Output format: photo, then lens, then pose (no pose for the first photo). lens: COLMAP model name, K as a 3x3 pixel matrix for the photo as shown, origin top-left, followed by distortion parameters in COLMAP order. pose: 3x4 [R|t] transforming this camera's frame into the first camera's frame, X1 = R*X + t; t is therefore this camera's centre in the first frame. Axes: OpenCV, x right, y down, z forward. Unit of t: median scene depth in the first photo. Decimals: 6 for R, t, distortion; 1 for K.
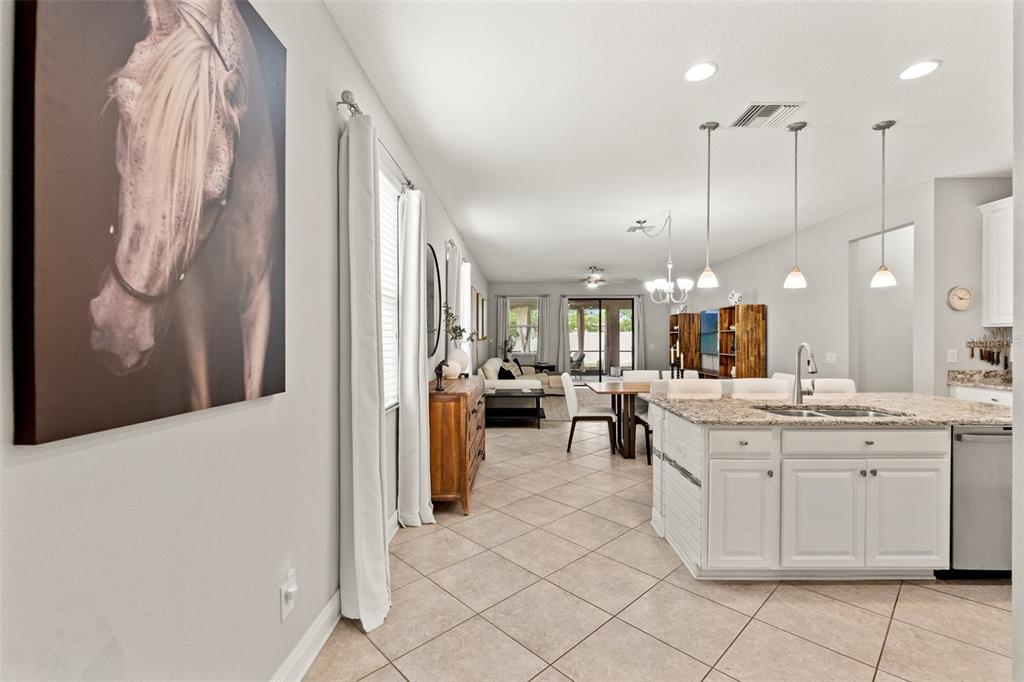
lens RADIAL K [[440.0, 0, 512.1], [0, 440.0, 343.4], [0, 0, 1]] dist [-0.003536, -0.000623]
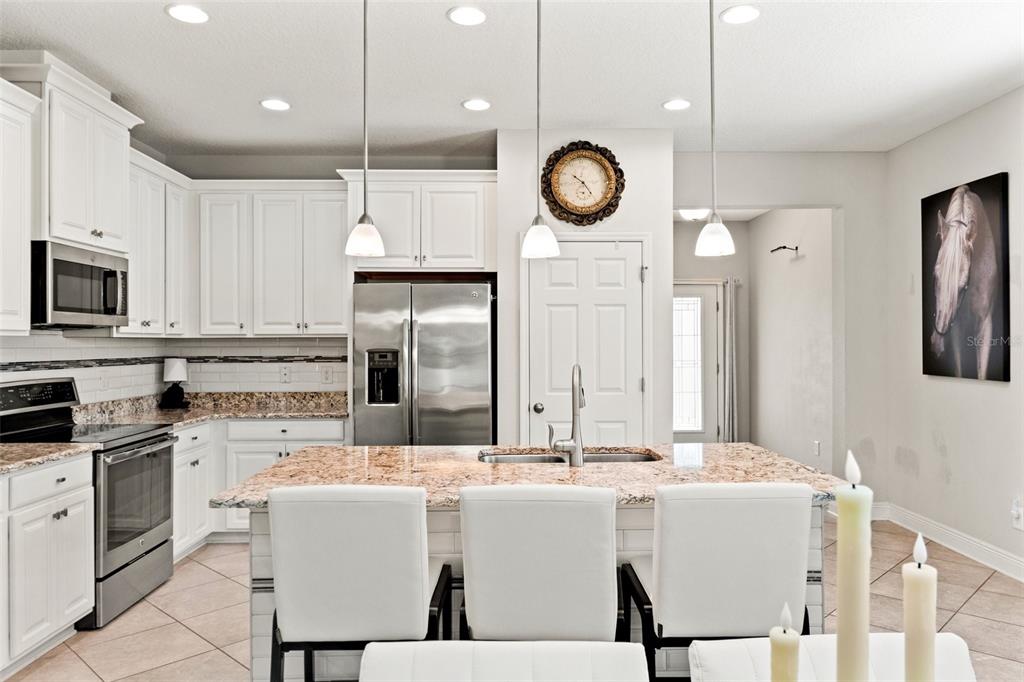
lens RADIAL K [[751.3, 0, 513.4], [0, 751.3, 337.7], [0, 0, 1]] dist [-0.004559, -0.001671]
pose [[-0.998723, 0.007397, -0.049968, 1.767945], [0.007169, 0.999963, 0.004743, -0.096125], [0.050001, 0.004379, -0.998740, 4.522893]]
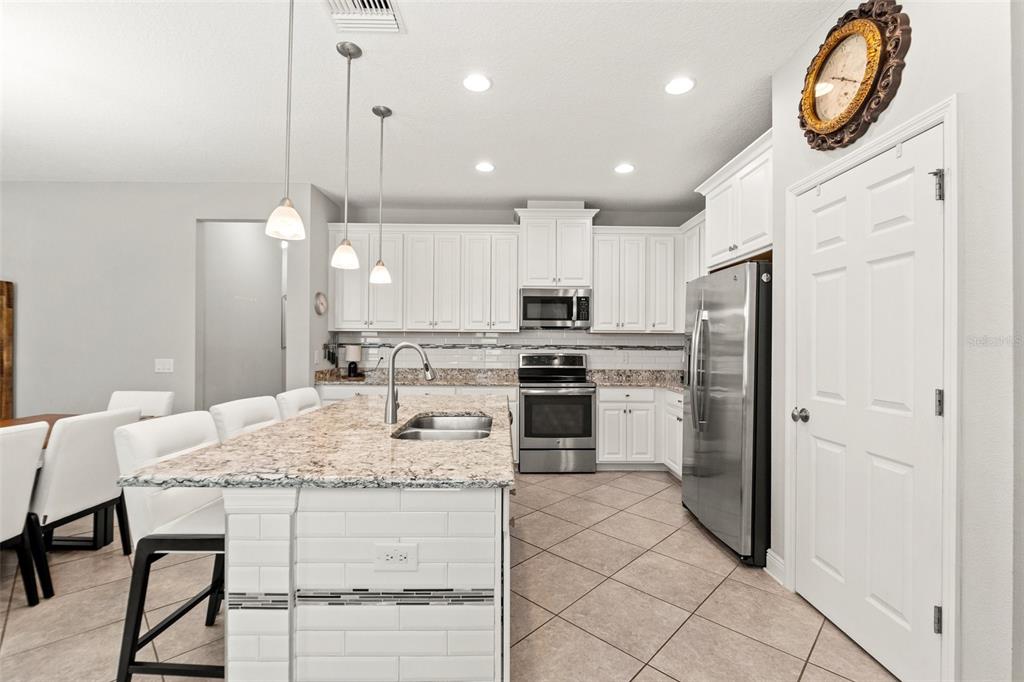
lens RADIAL K [[440.0, 0, 511.5], [0, 440.0, 343.1], [0, 0, 1]] dist [-0.003536, -0.000623]
pose [[-0.029806, 0.010169, 0.999504, -0.227875], [0.005680, 0.999934, -0.010004, 0.022692], [-0.999540, 0.005379, -0.029862, 1.833709]]
